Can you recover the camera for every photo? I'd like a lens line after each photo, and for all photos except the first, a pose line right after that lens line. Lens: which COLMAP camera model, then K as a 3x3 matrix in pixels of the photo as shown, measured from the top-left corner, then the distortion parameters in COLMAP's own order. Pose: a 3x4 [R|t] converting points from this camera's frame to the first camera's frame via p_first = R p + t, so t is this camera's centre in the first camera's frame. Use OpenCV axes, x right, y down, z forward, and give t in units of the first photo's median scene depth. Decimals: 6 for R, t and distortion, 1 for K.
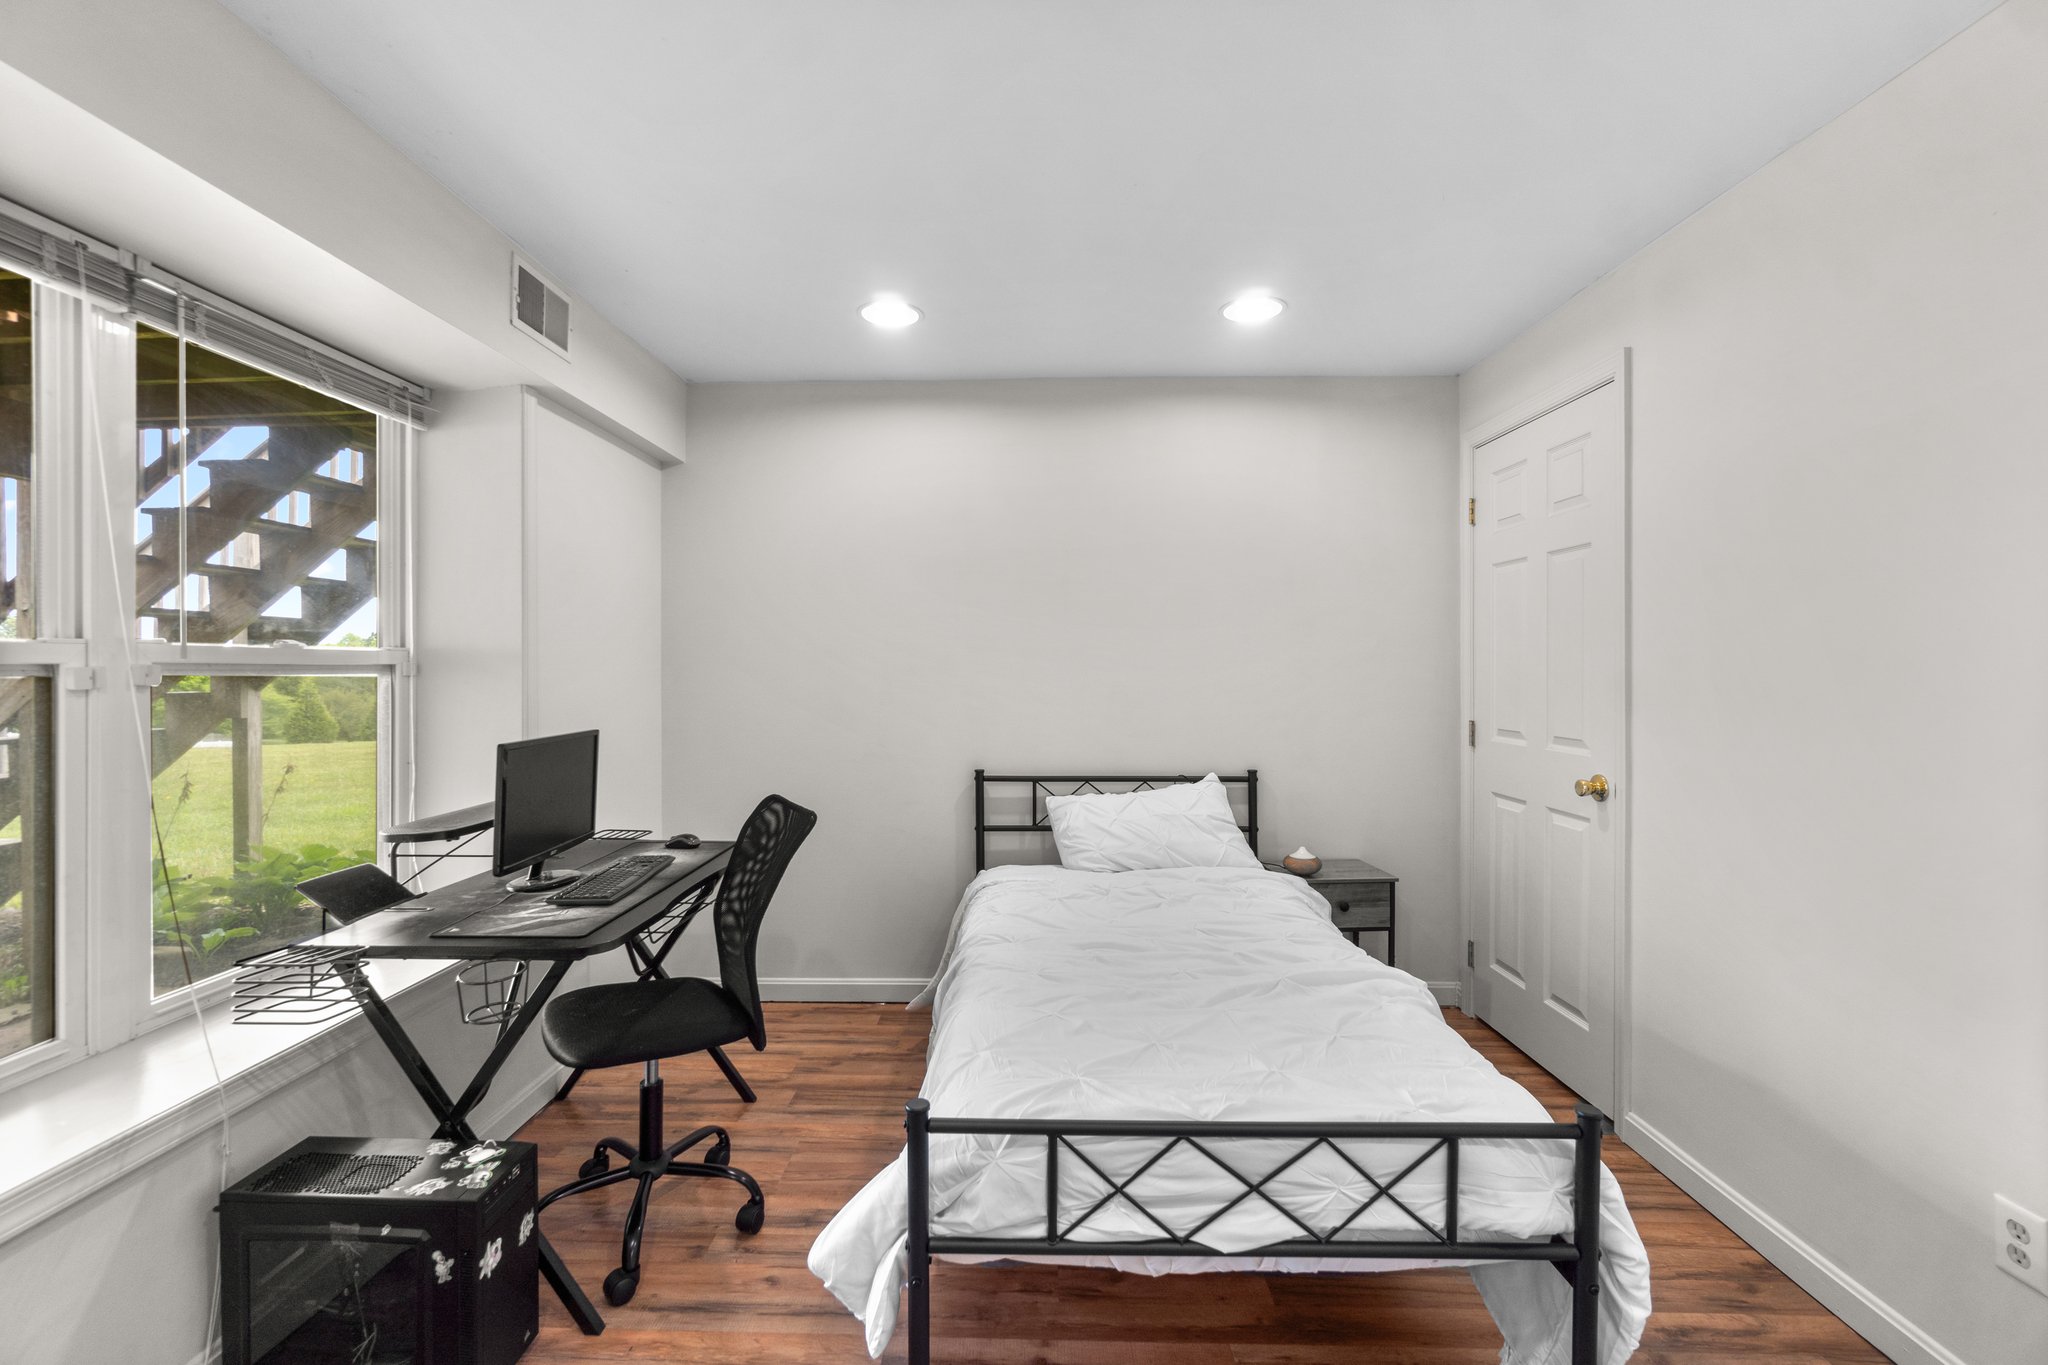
lens RADIAL K [[913.6, 0, 1019.1], [0, 913.6, 661.9], [0, 0, 1]] dist [0.007303, 0.000296]
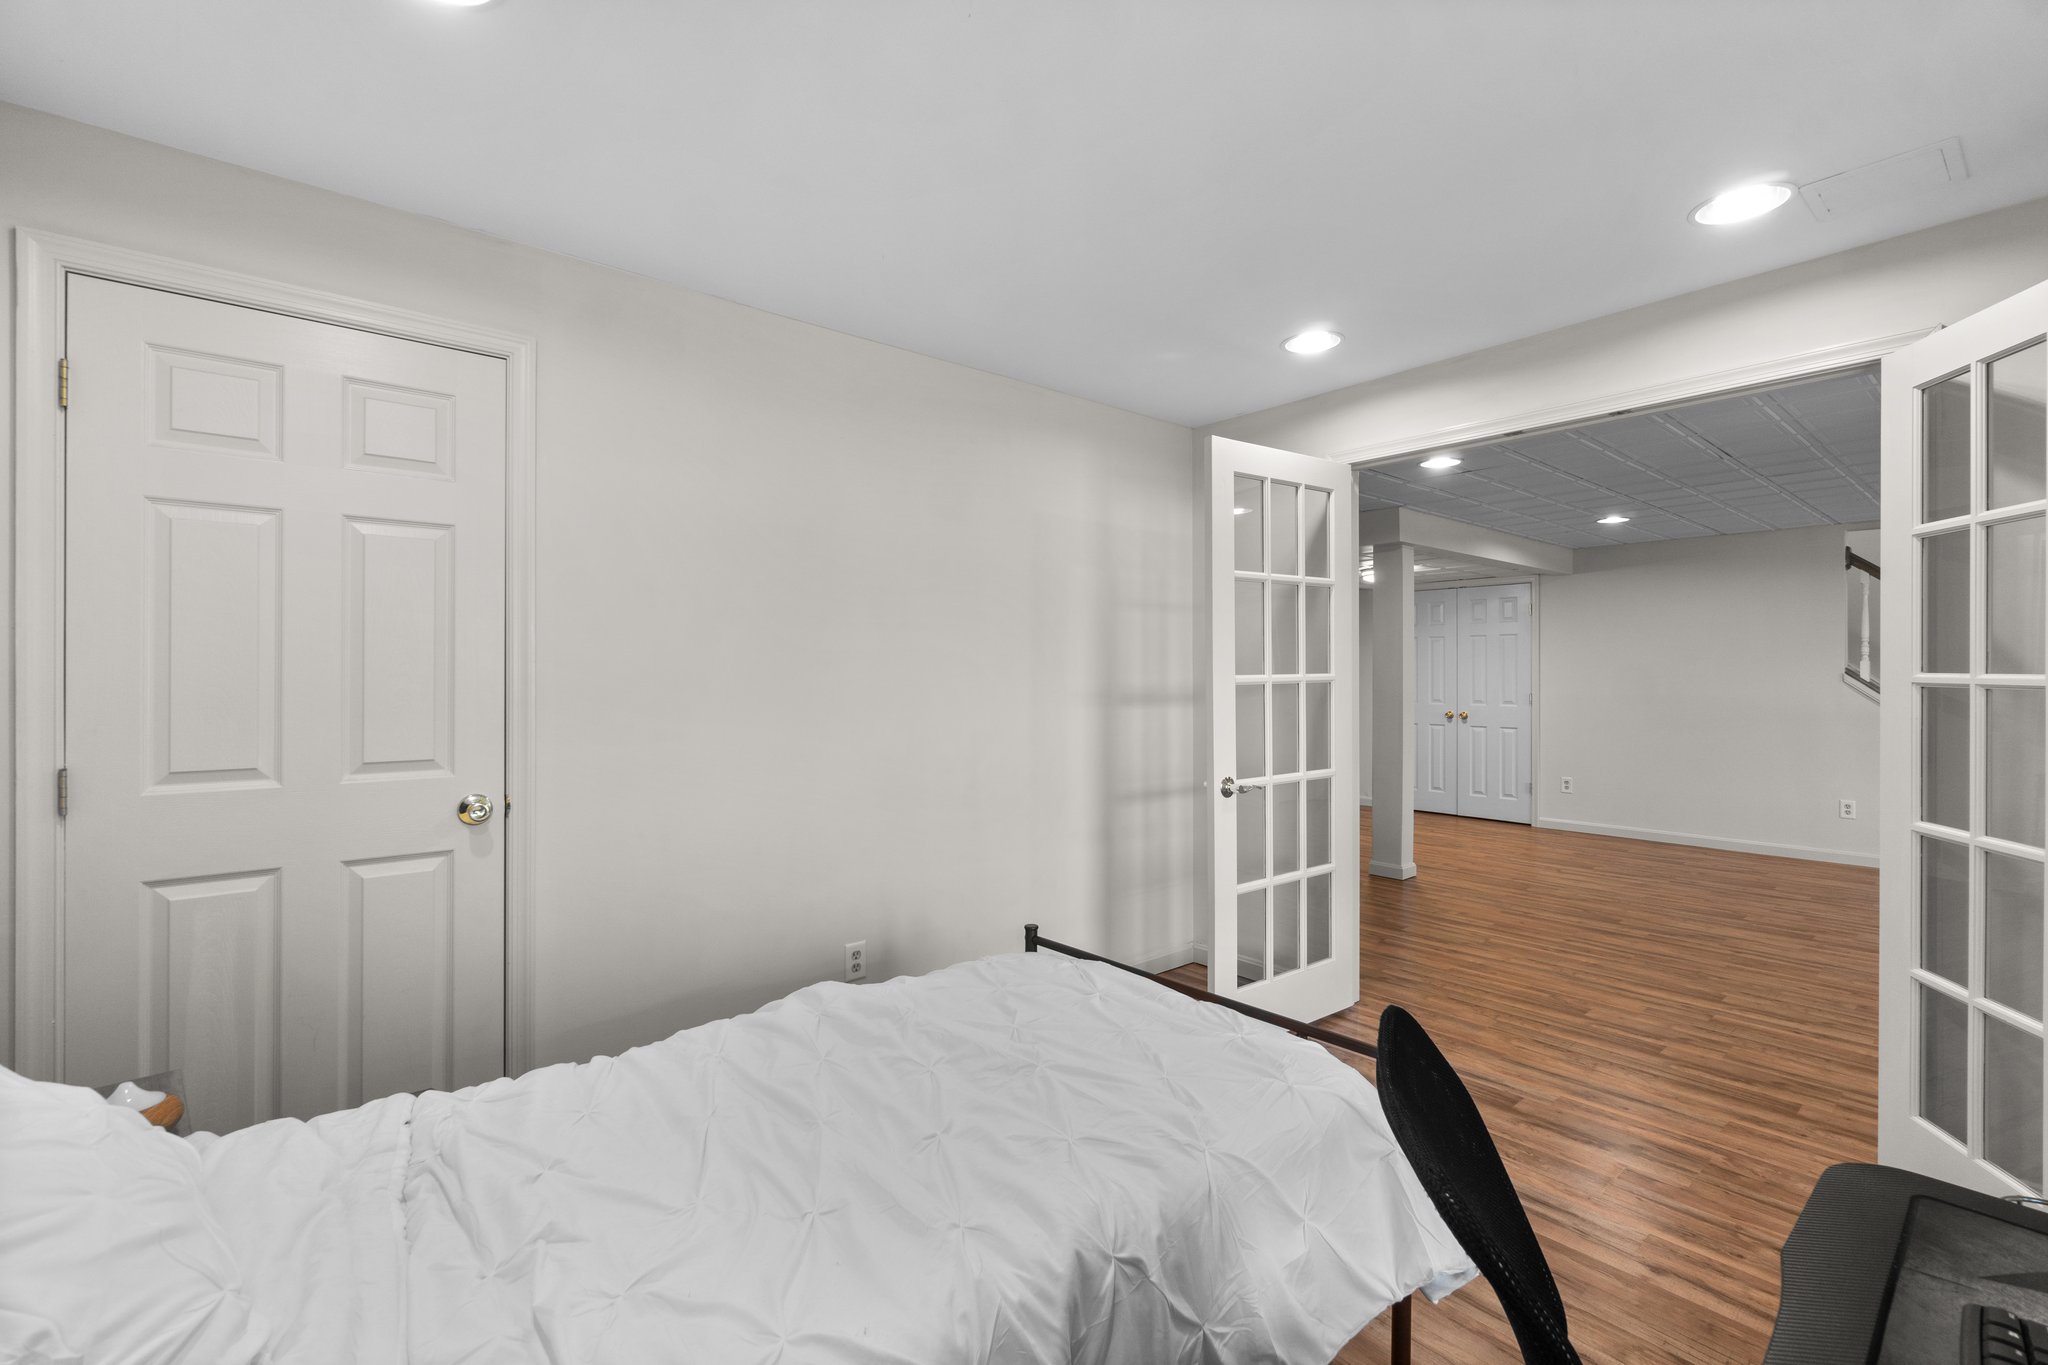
lens RADIAL K [[889.8, 0, 1024.0], [0, 889.8, 682.5], [0, 0, 1]] dist [0.001333, 0.000264]
pose [[-0.657048, -0.015126, 0.753697, -0.344977], [-0.012262, 0.999881, 0.009377, 0.000943], [-0.753749, -0.003080, -0.657155, 1.138195]]
